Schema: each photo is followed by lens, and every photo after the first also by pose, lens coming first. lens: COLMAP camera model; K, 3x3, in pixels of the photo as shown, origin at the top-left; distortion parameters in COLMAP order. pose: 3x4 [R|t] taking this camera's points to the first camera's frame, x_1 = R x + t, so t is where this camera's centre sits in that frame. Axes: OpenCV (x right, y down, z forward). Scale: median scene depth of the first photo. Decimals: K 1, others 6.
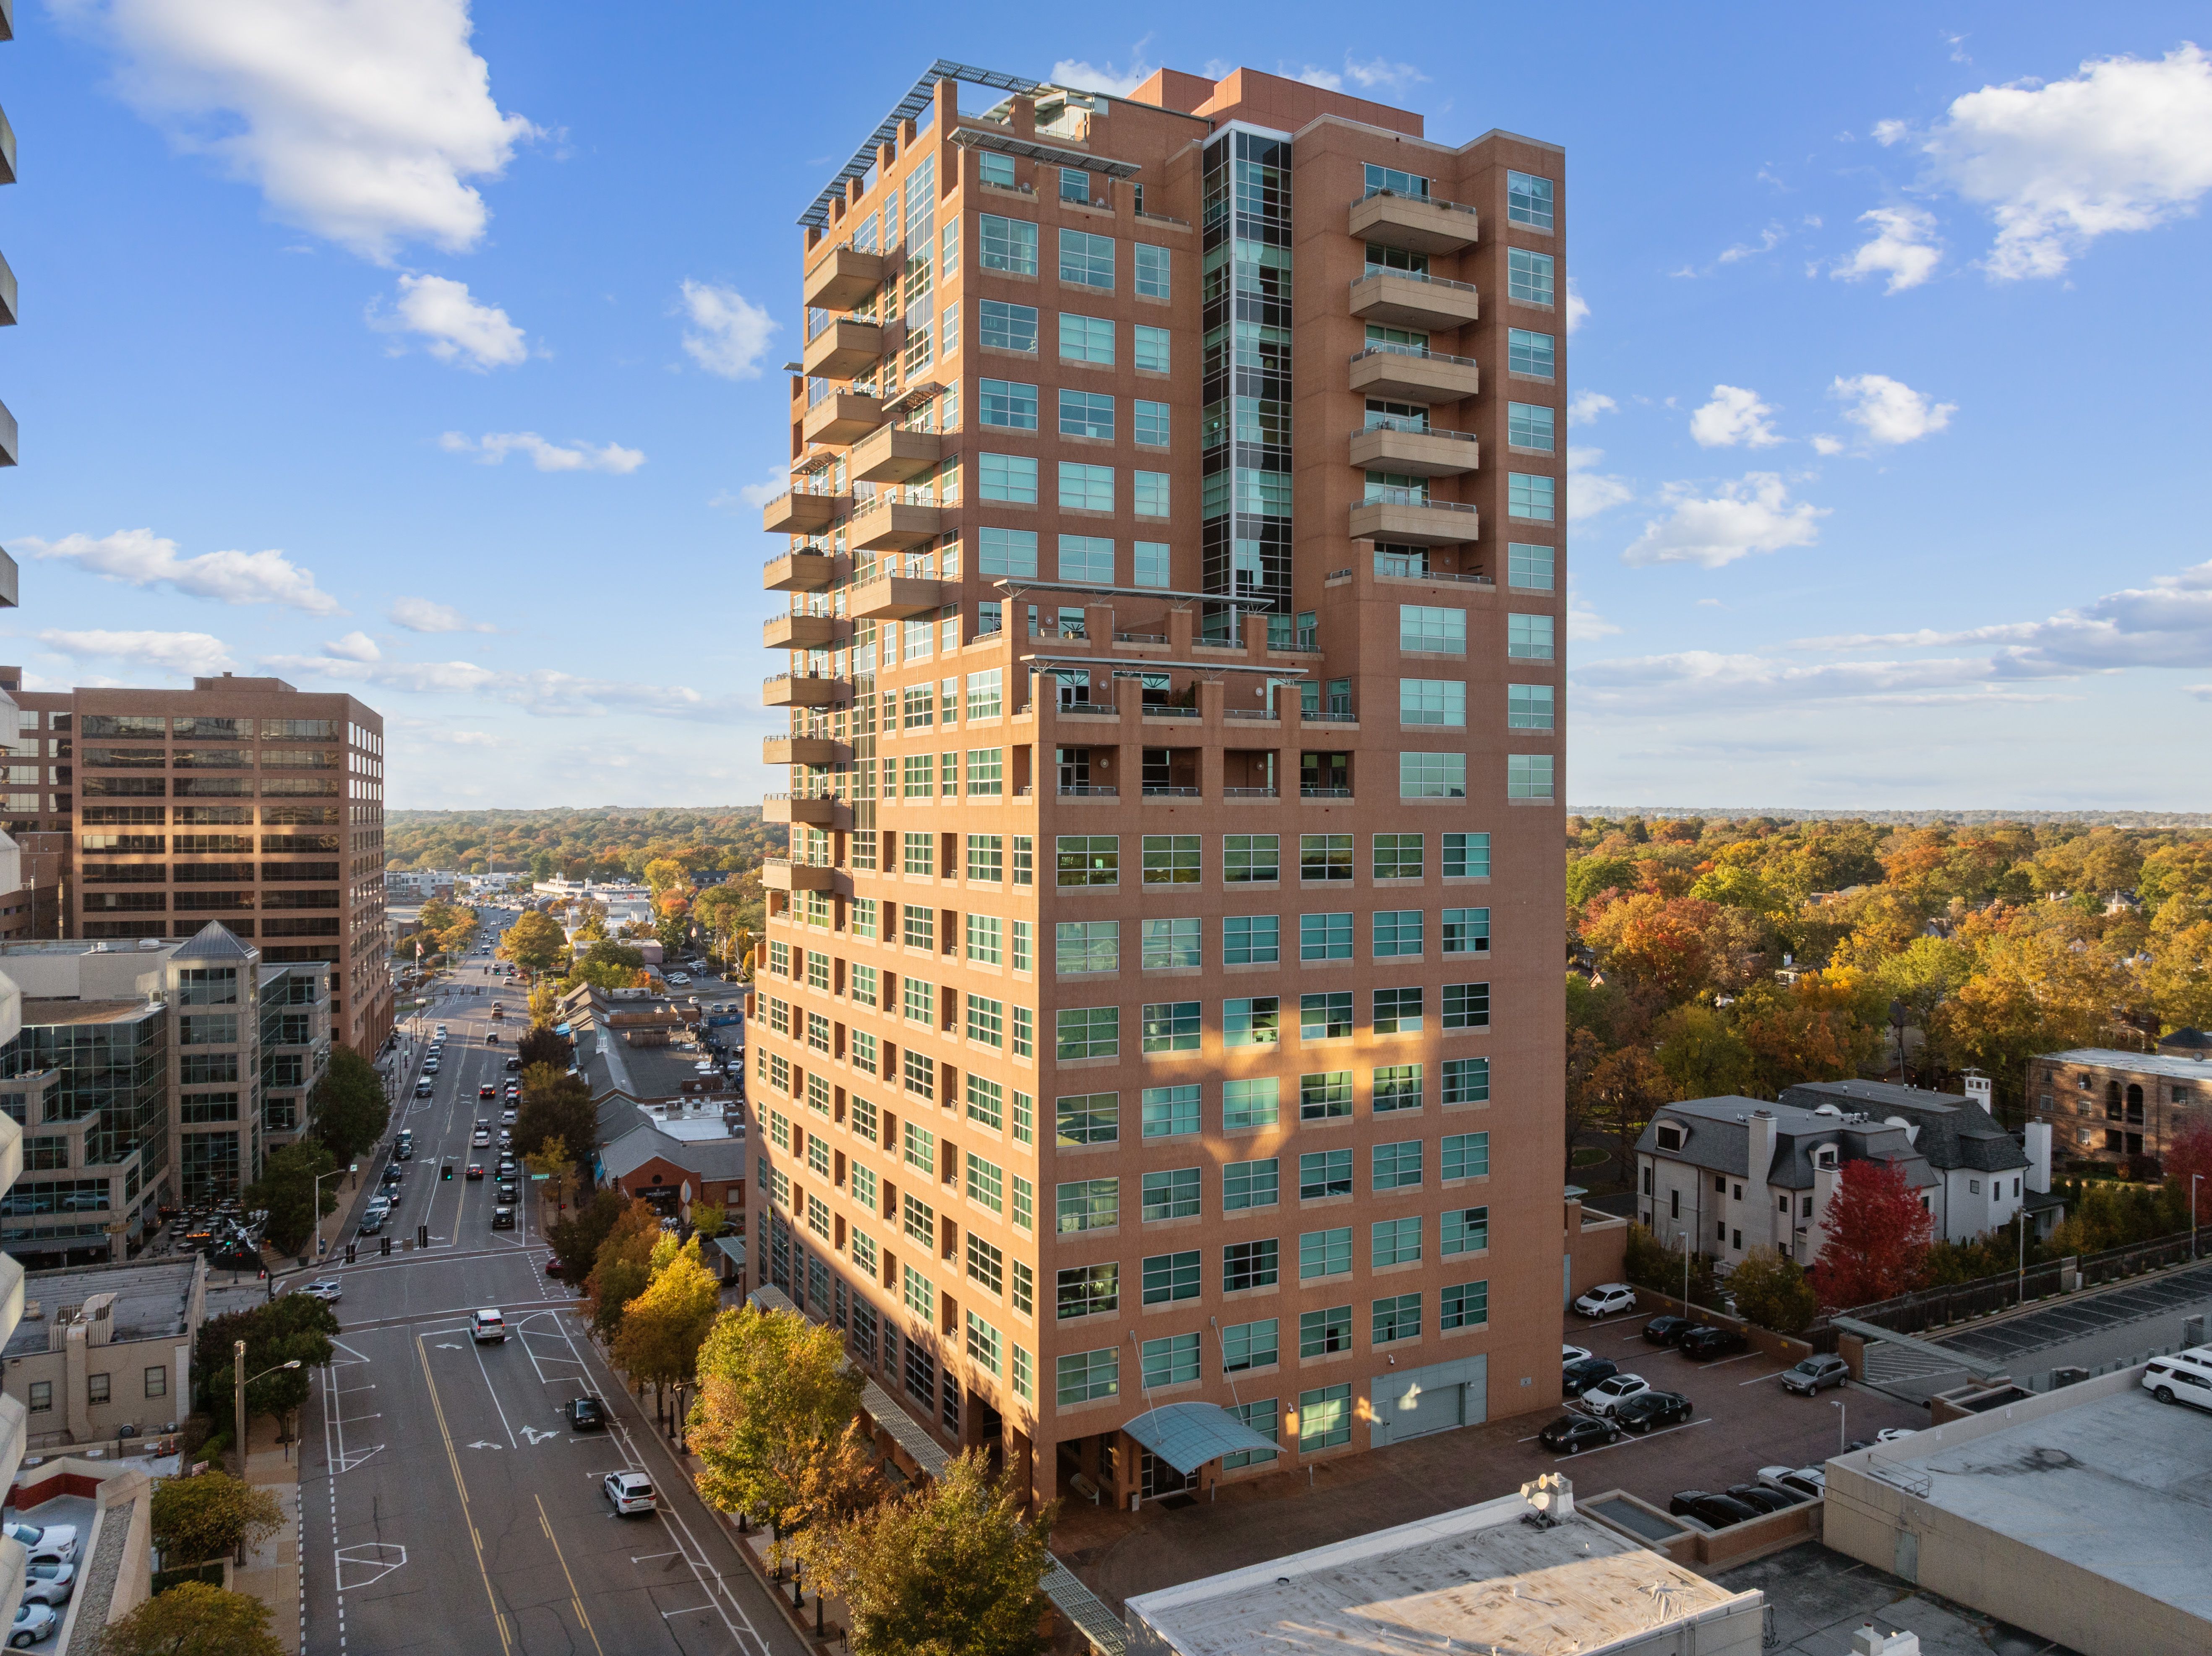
lens RADIAL K [[1569.6, 0, 1106.0], [0, 1569.6, 828.0], [0, 0, 1]] dist [-0.043669, 0.004677]
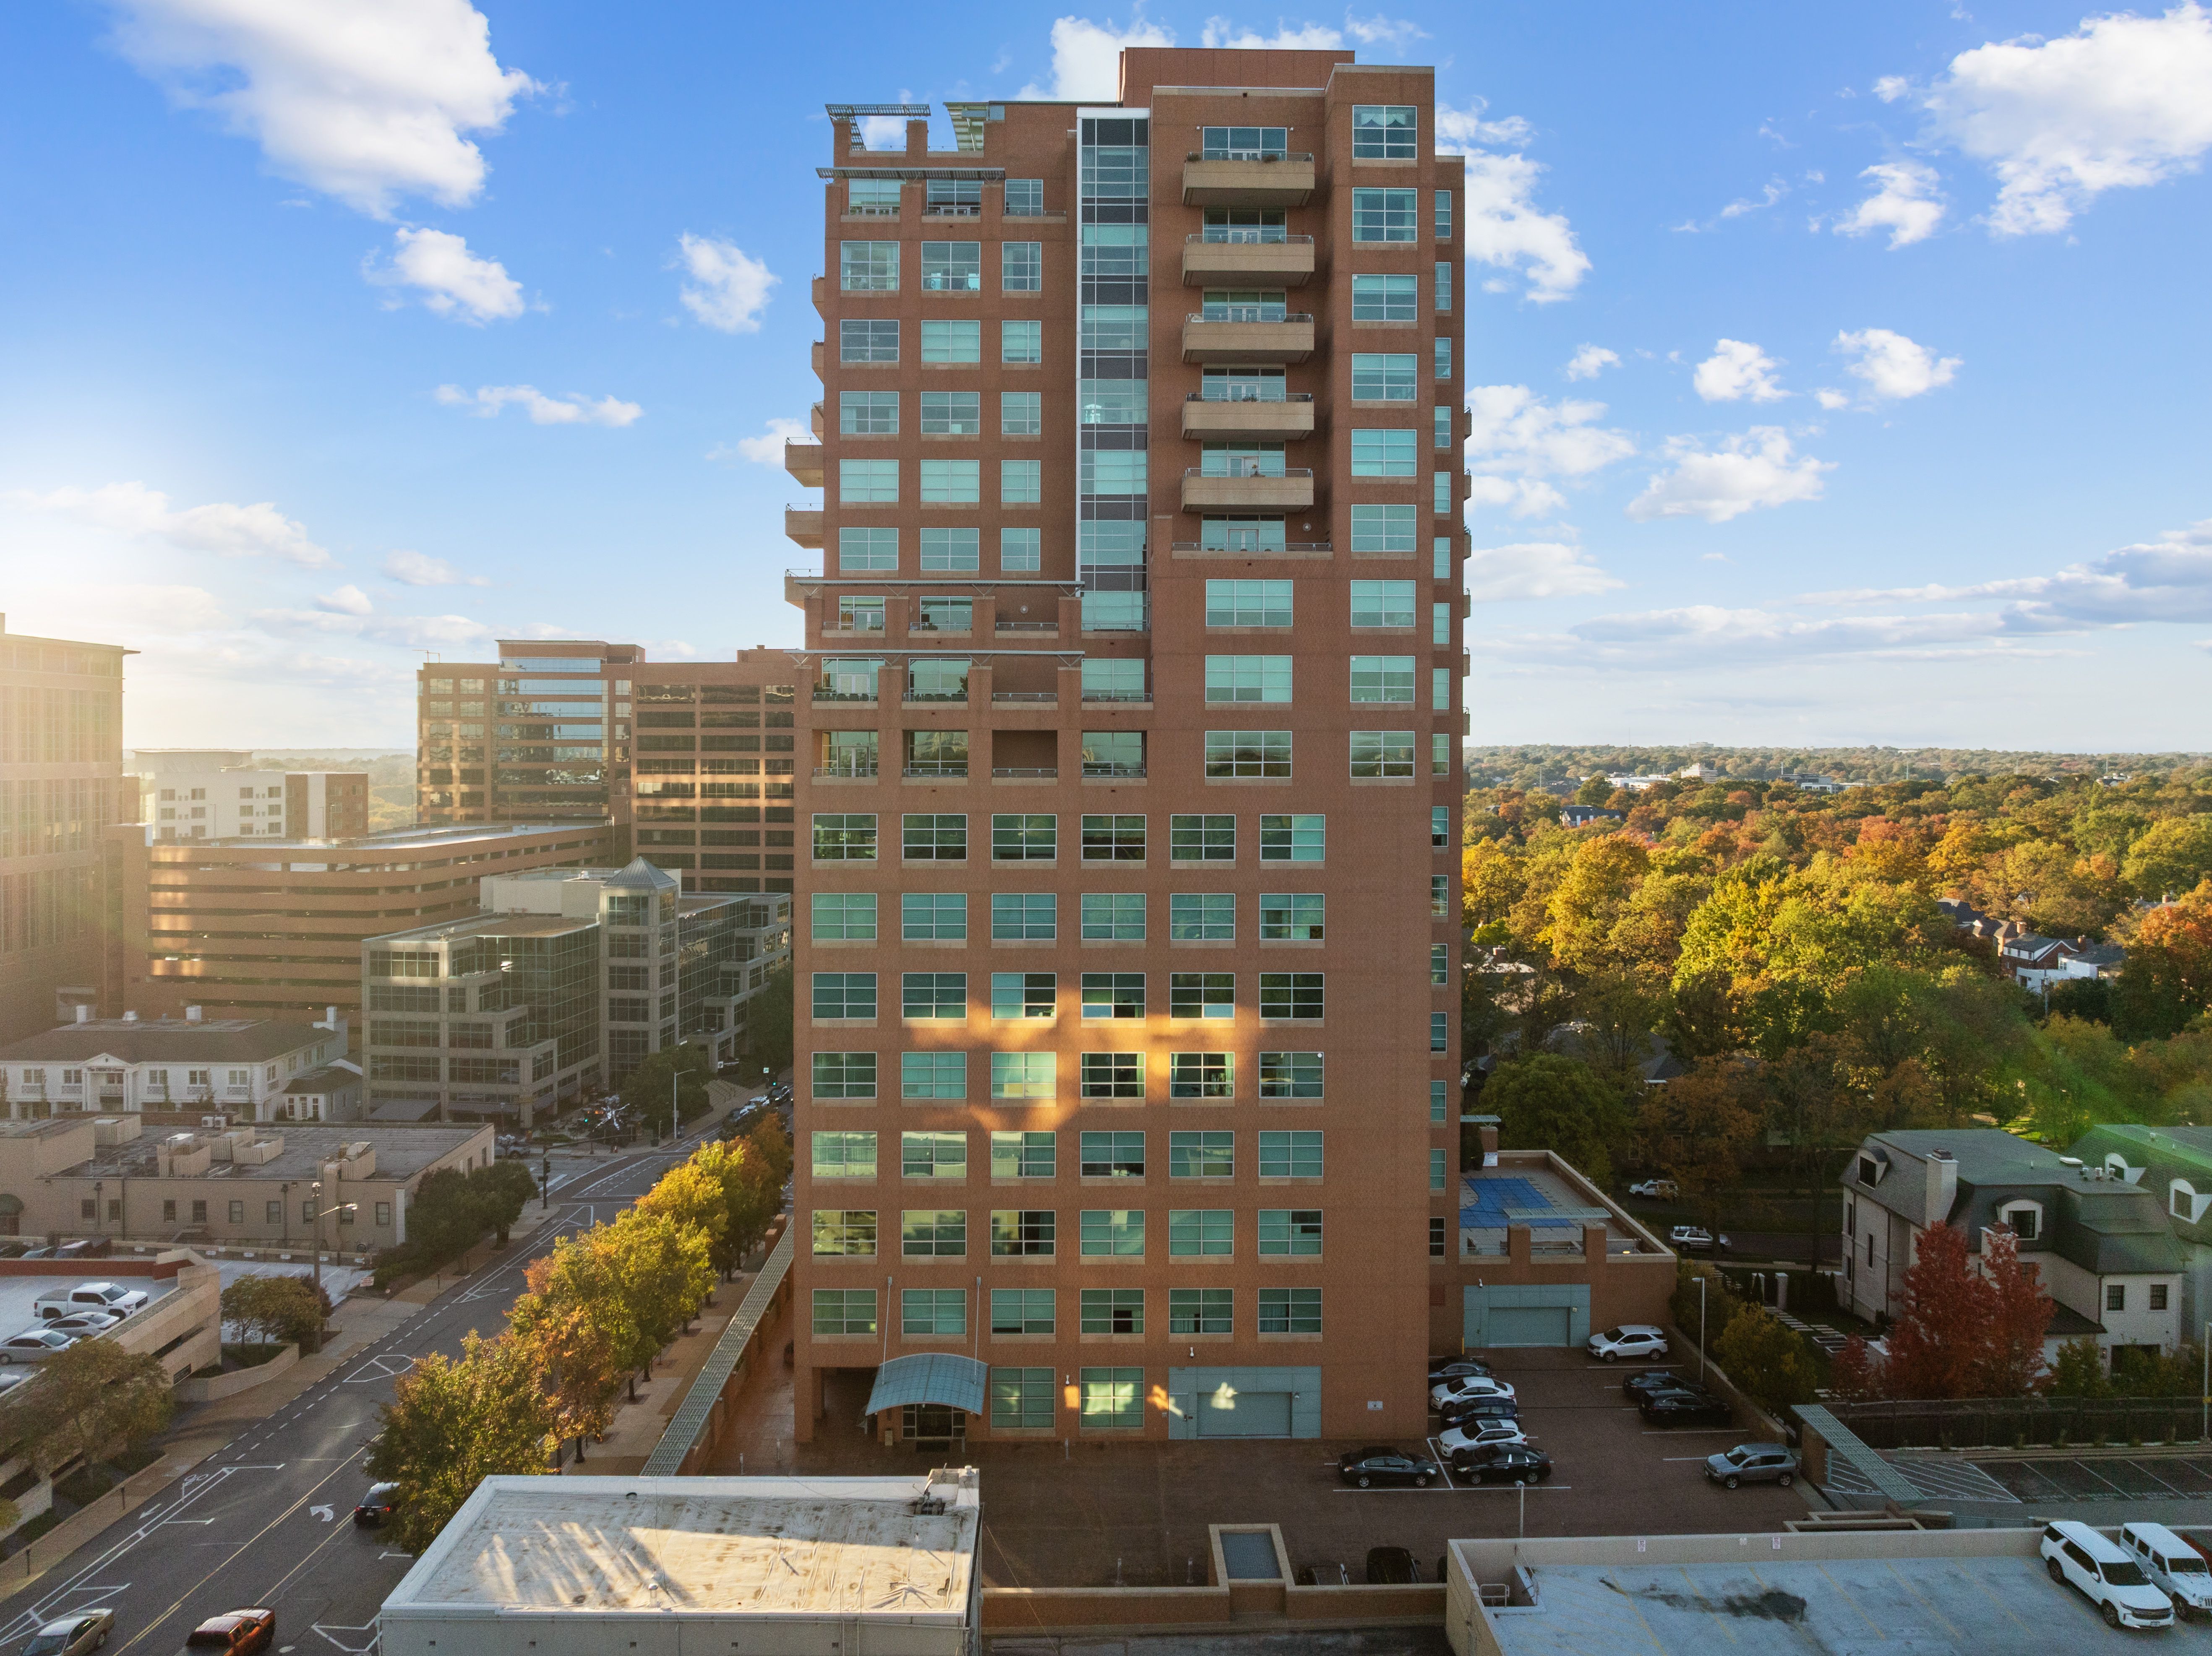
lens RADIAL K [[1591.8, 0, 1105.5], [0, 1591.8, 766.1], [0, 0, 1]] dist [-0.038993, 0.000572]
pose [[0.893472, 0.005709, -0.449082, 0.561737], [-0.006454, 0.999979, -0.000128, -0.025332], [0.449072, 0.003012, 0.893490, 0.085944]]
